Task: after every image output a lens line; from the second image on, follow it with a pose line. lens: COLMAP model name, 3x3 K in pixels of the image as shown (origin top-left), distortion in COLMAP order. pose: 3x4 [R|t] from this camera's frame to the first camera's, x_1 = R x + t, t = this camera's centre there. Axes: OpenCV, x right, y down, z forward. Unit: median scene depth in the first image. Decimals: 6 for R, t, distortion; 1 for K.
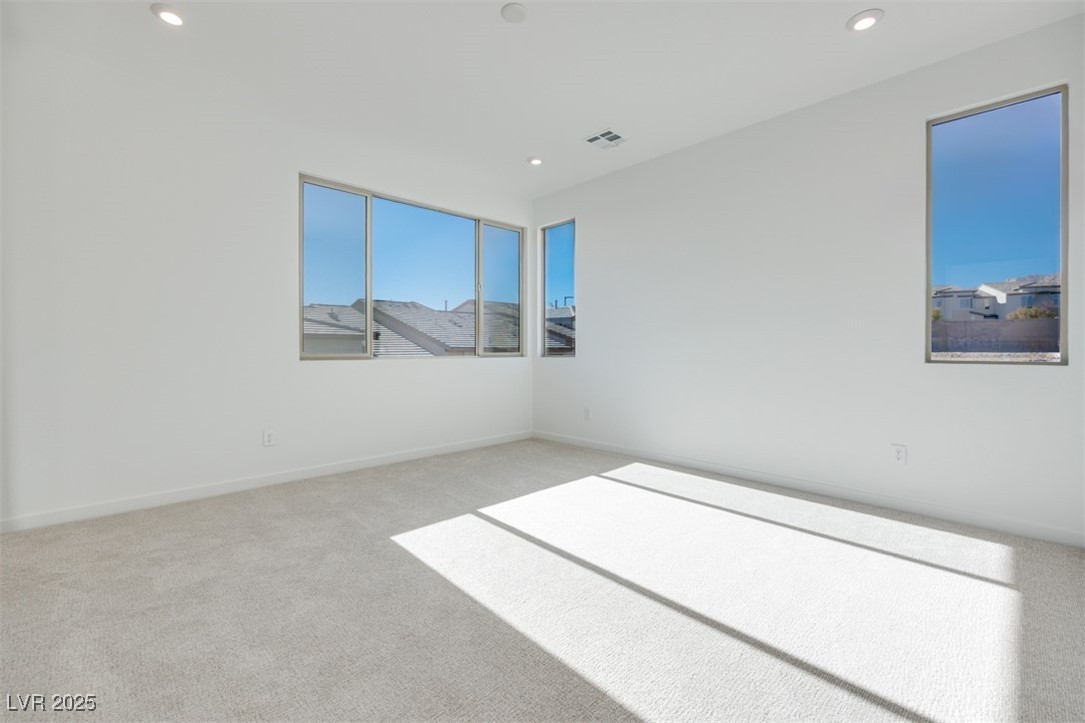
lens RADIAL K [[457.2, 0, 544.7], [0, 457.2, 352.1], [0, 0, 1]] dist [-0.001134, -0.000188]
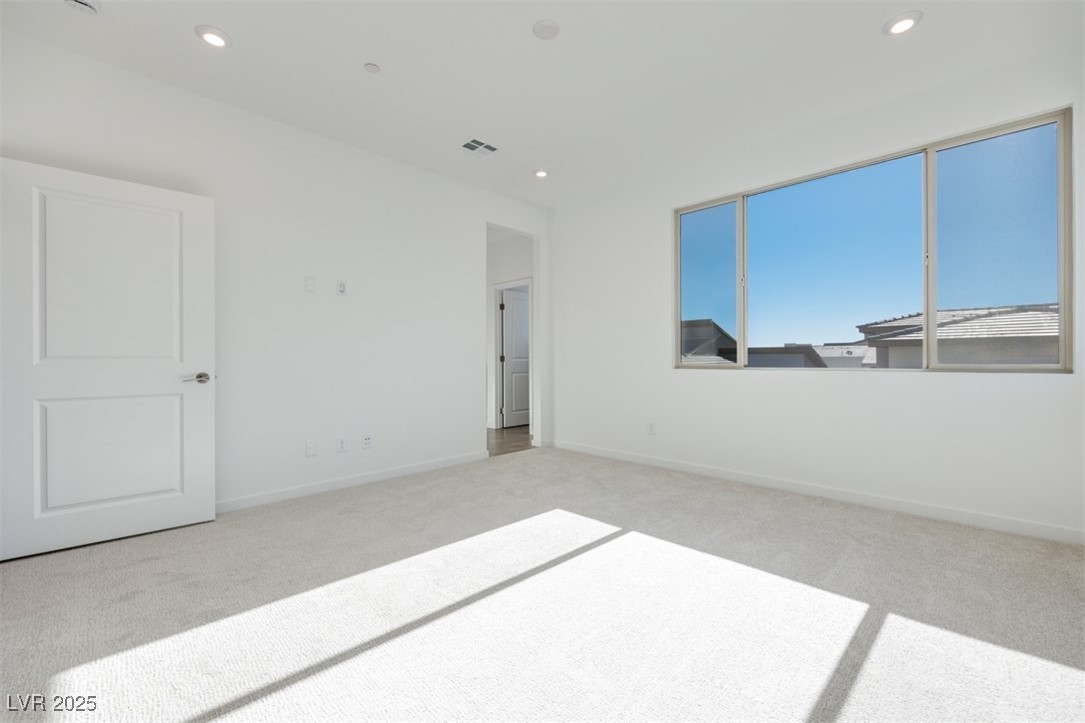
lens RADIAL K [[457.2, 0, 544.7], [0, 457.2, 352.1], [0, 0, 1]] dist [-0.001134, -0.000188]
pose [[0.007780, -0.015297, -0.999853, 0.422928], [-0.000738, 0.999883, -0.015303, -0.003768], [0.999969, 0.000857, 0.007768, 0.431463]]
